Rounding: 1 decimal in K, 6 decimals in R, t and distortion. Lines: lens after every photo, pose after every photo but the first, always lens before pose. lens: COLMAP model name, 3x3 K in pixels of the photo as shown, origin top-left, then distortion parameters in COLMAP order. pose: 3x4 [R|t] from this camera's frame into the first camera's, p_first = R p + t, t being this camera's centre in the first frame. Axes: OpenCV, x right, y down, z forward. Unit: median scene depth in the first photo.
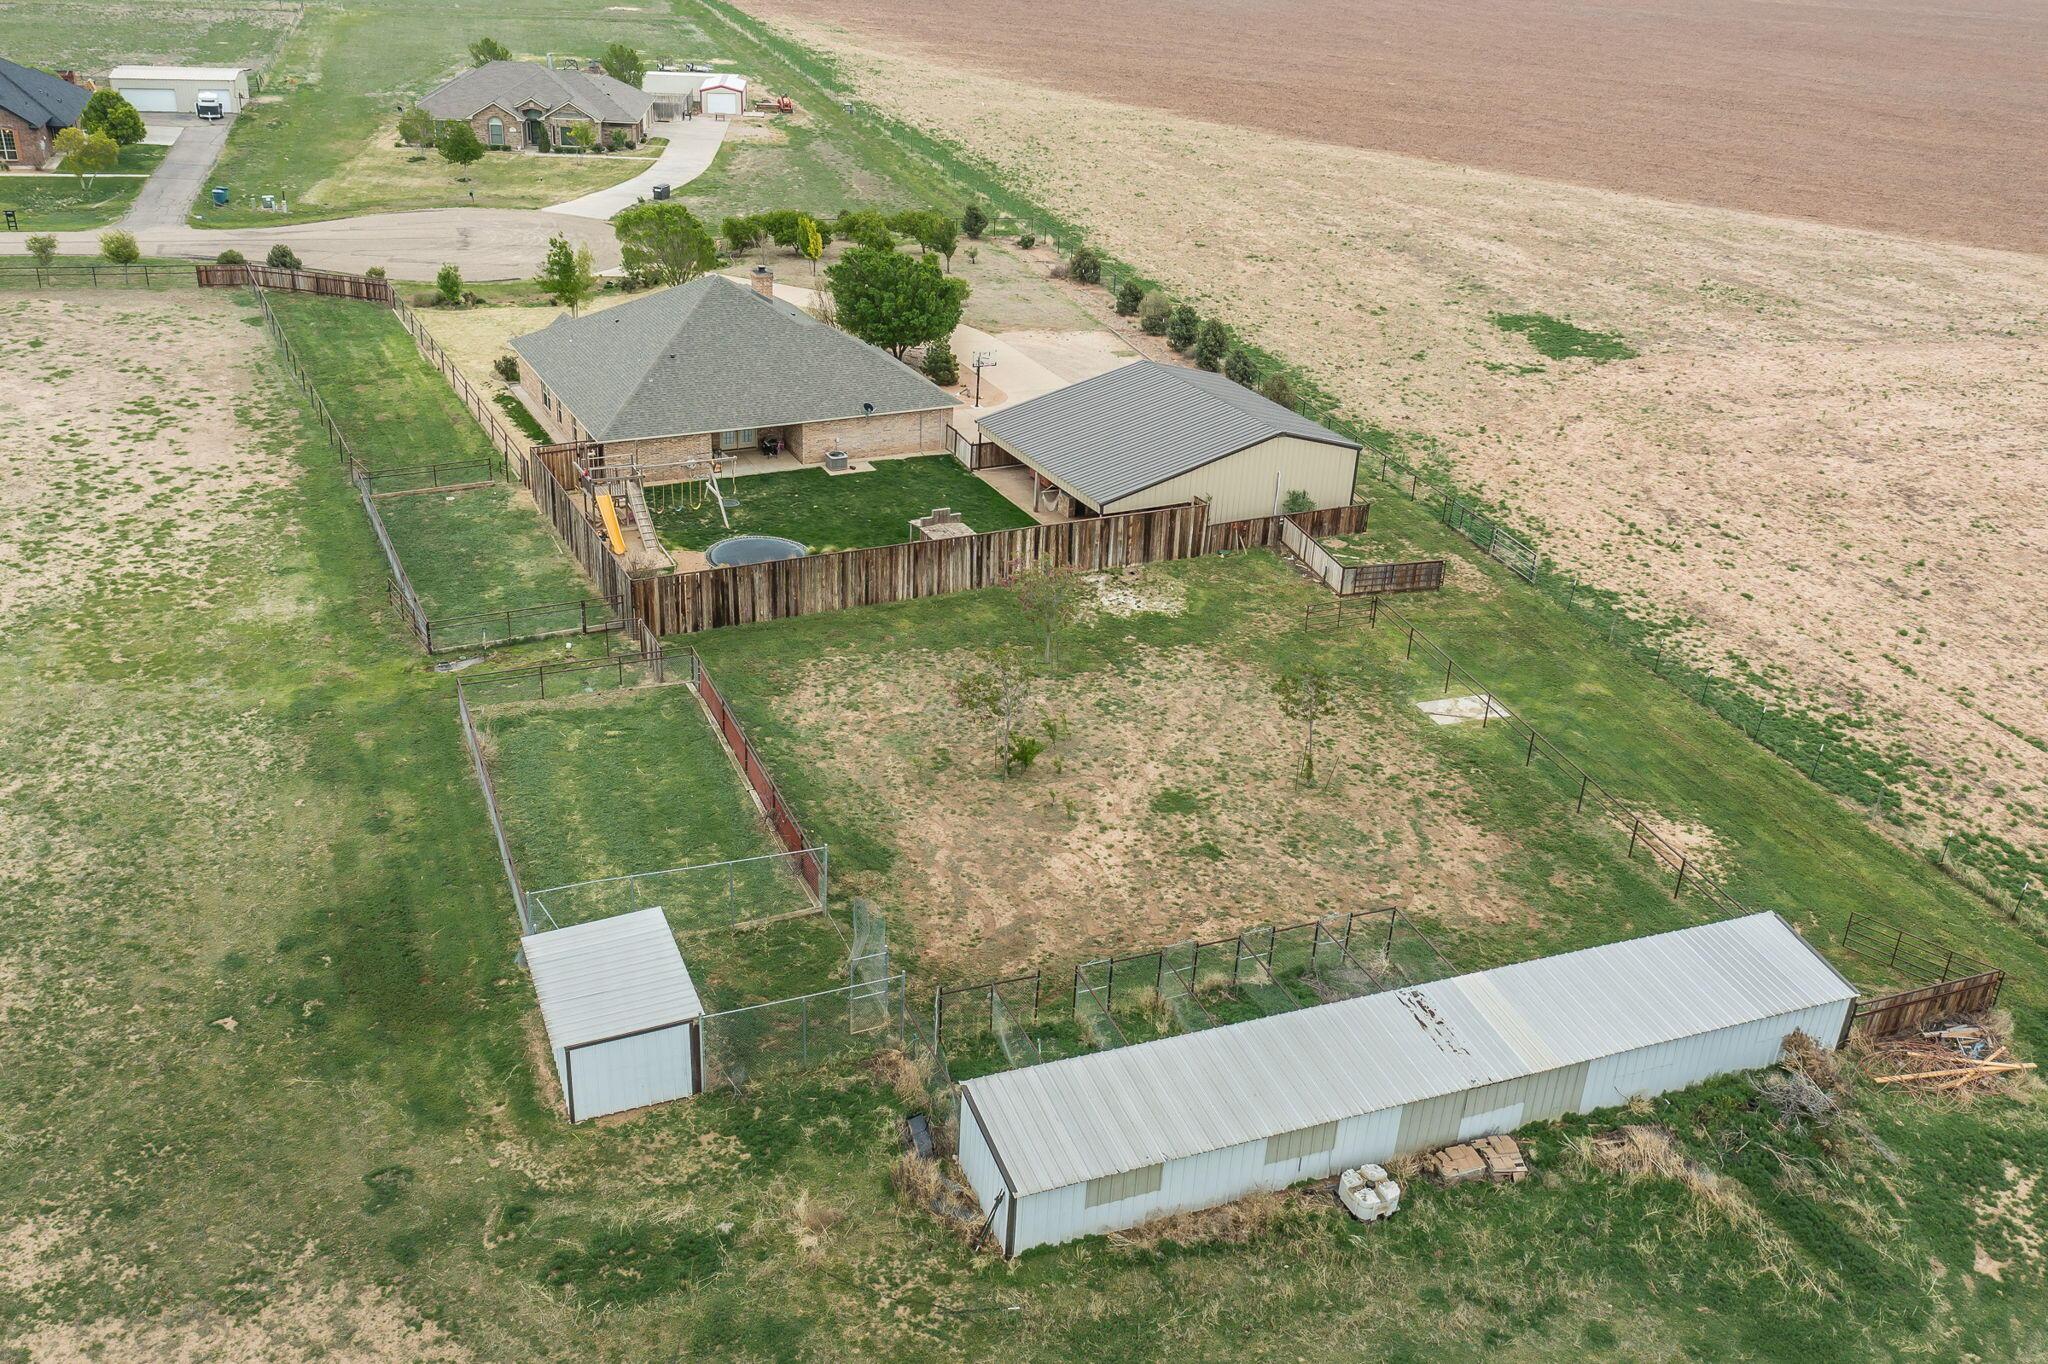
lens RADIAL K [[1755.7, 0, 1050.8], [0, 1755.7, 681.7], [0, 0, 1]] dist [-0.004799, 0.002452]
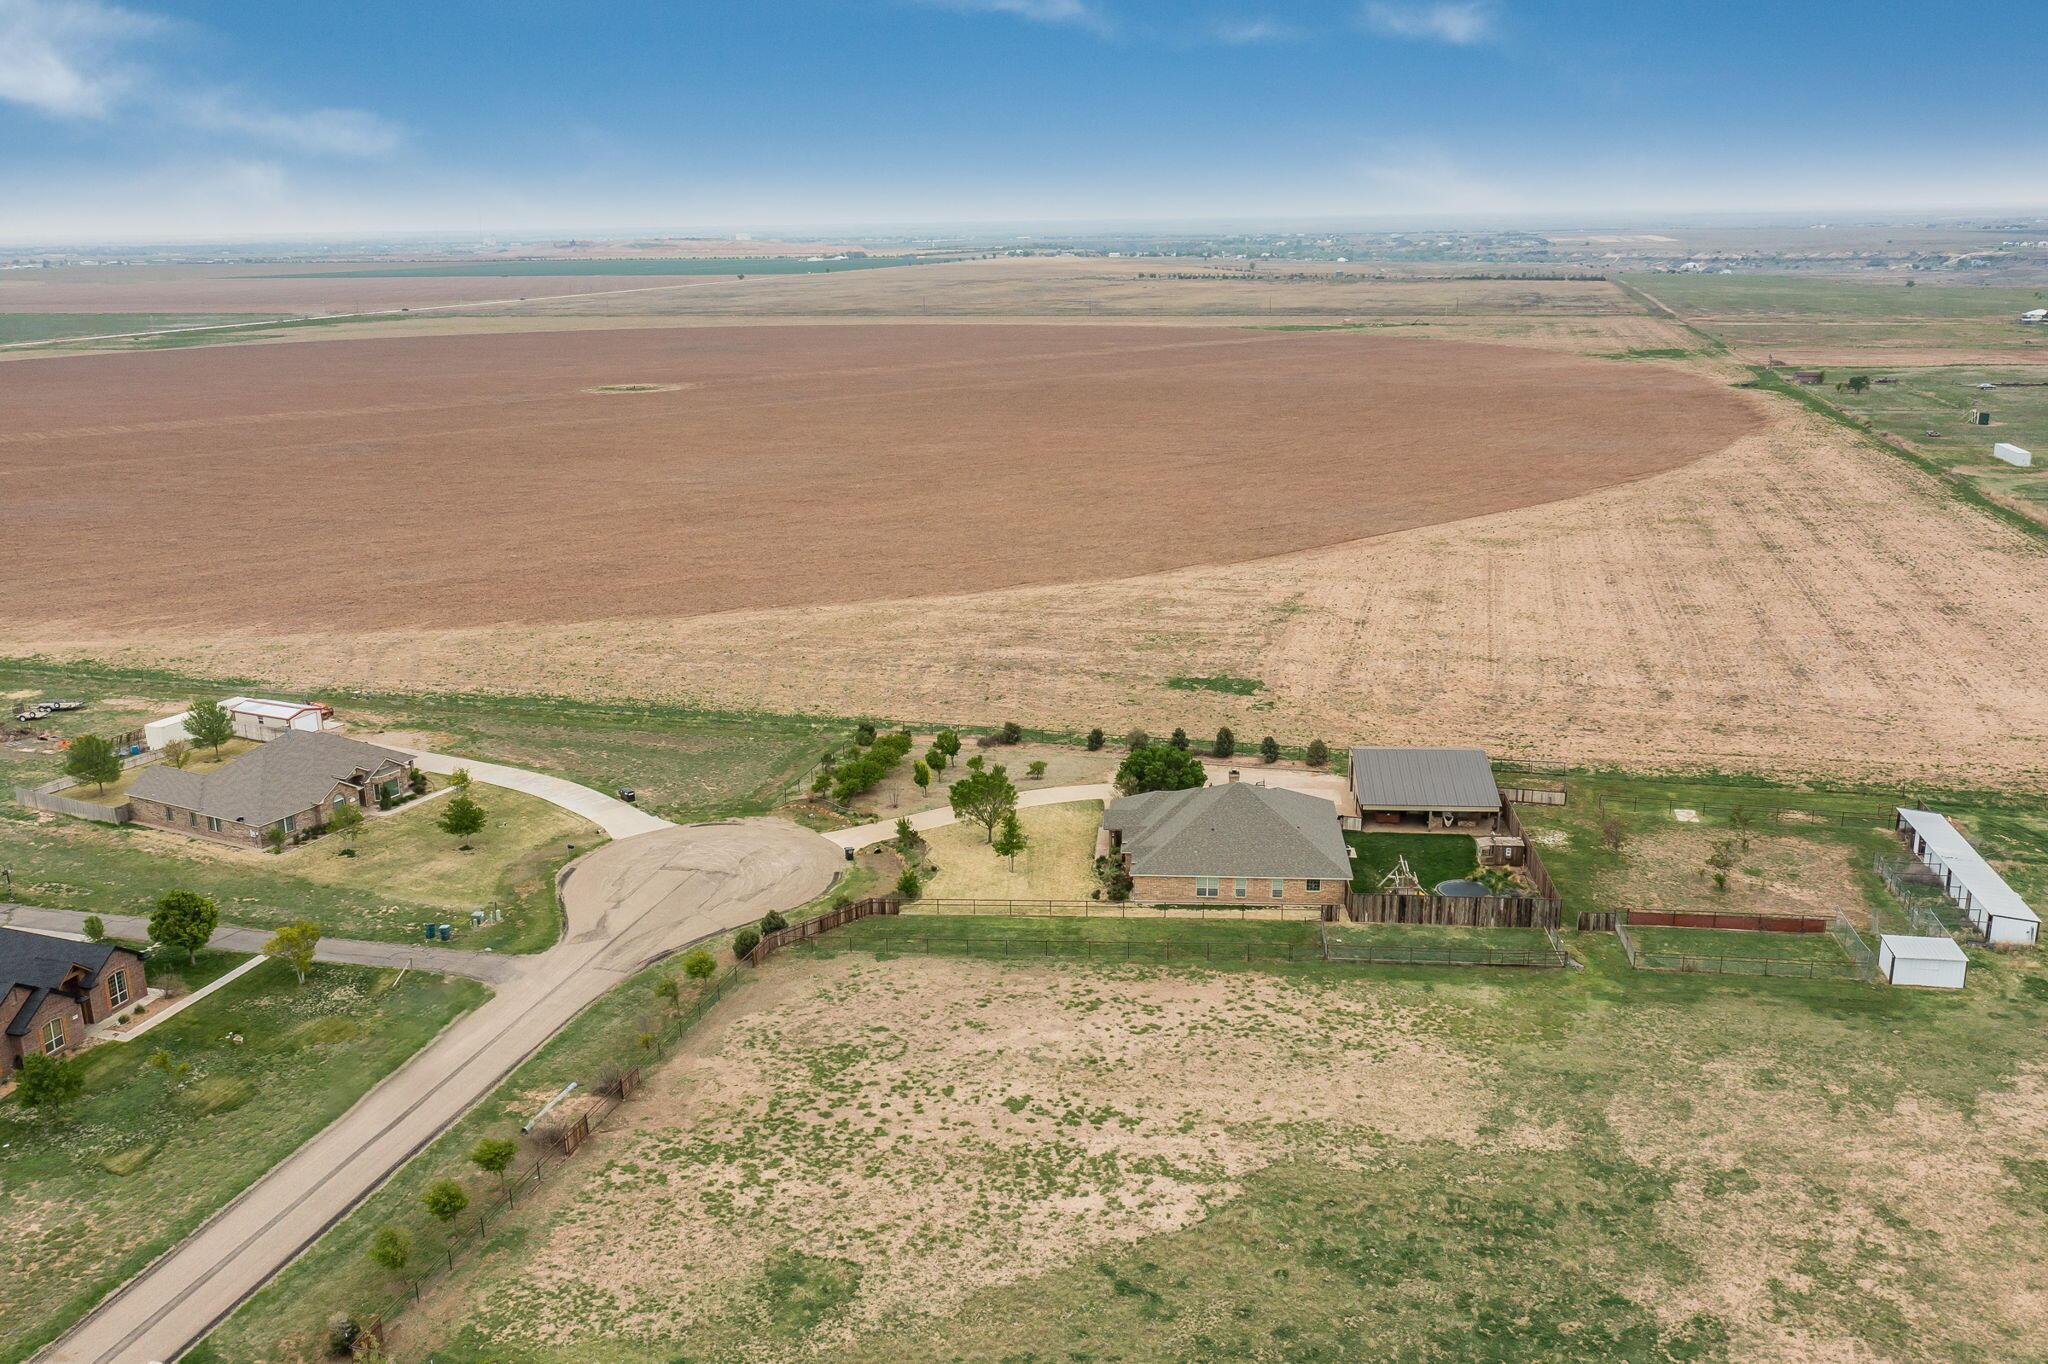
lens RADIAL K [[1685.7, 0, 1024.0], [0, 1685.7, 682.0], [0, 0, 1]] dist [-0.007604, -0.003097]
pose [[0.545983, -0.283200, 0.788480, -1.774797], [0.408910, 0.911502, 0.044237, -0.545236], [-0.731229, 0.298264, 0.613468, 0.157270]]
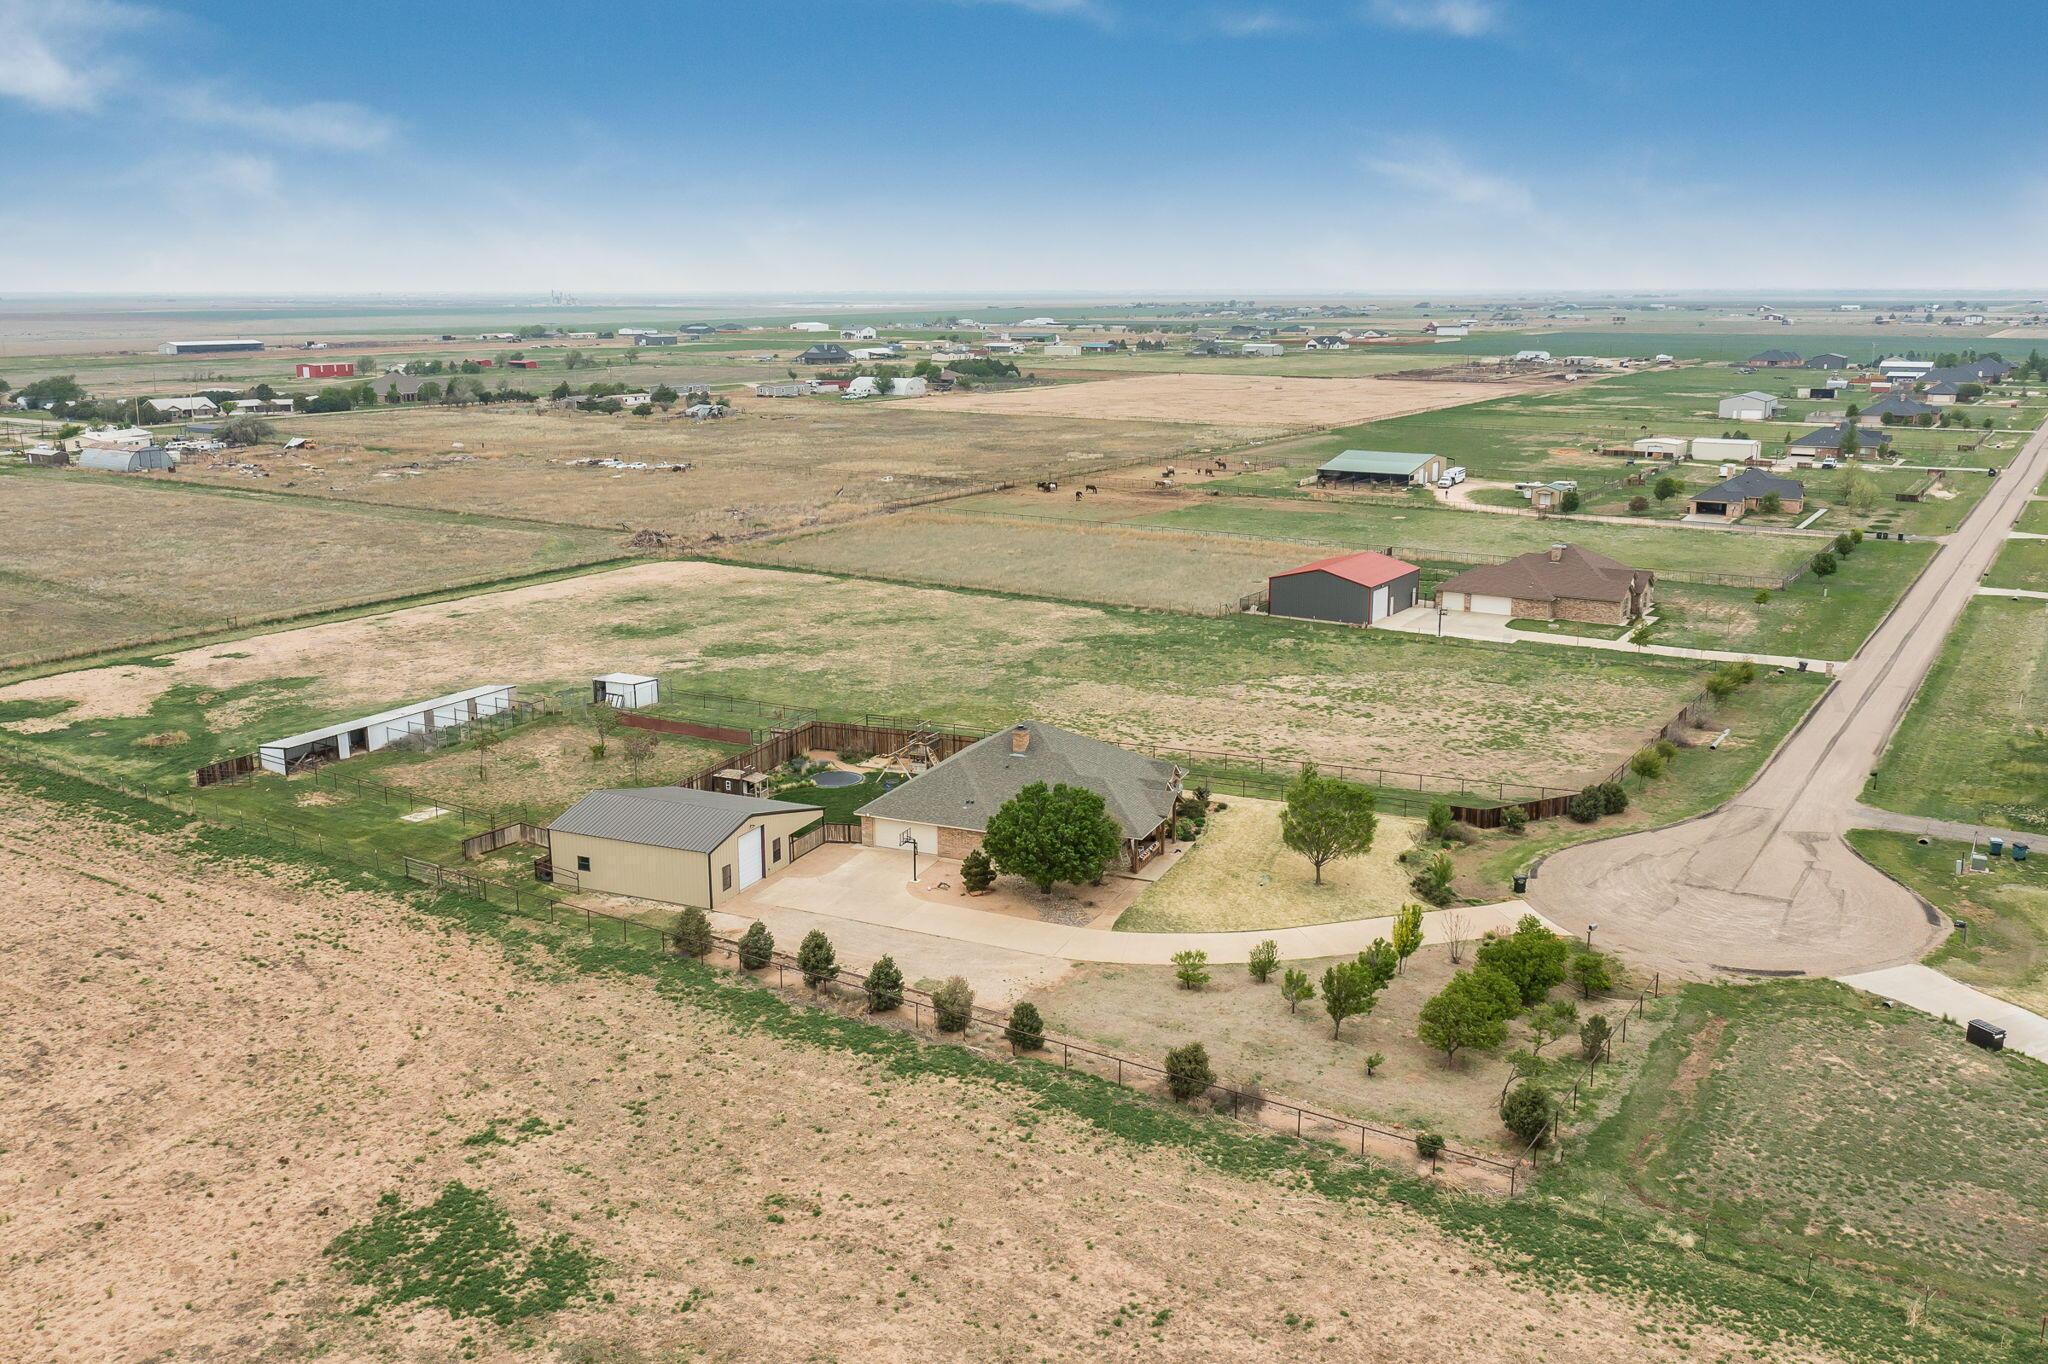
lens RADIAL K [[1685.7, 0, 1024.0], [0, 1685.7, 682.0], [0, 0, 1]] dist [-0.007604, -0.003097]
pose [[-0.780707, 0.092359, -0.618034, 0.733828], [-0.306841, 0.804918, 0.507893, -1.075086], [0.544375, 0.586154, -0.600066, 2.050897]]
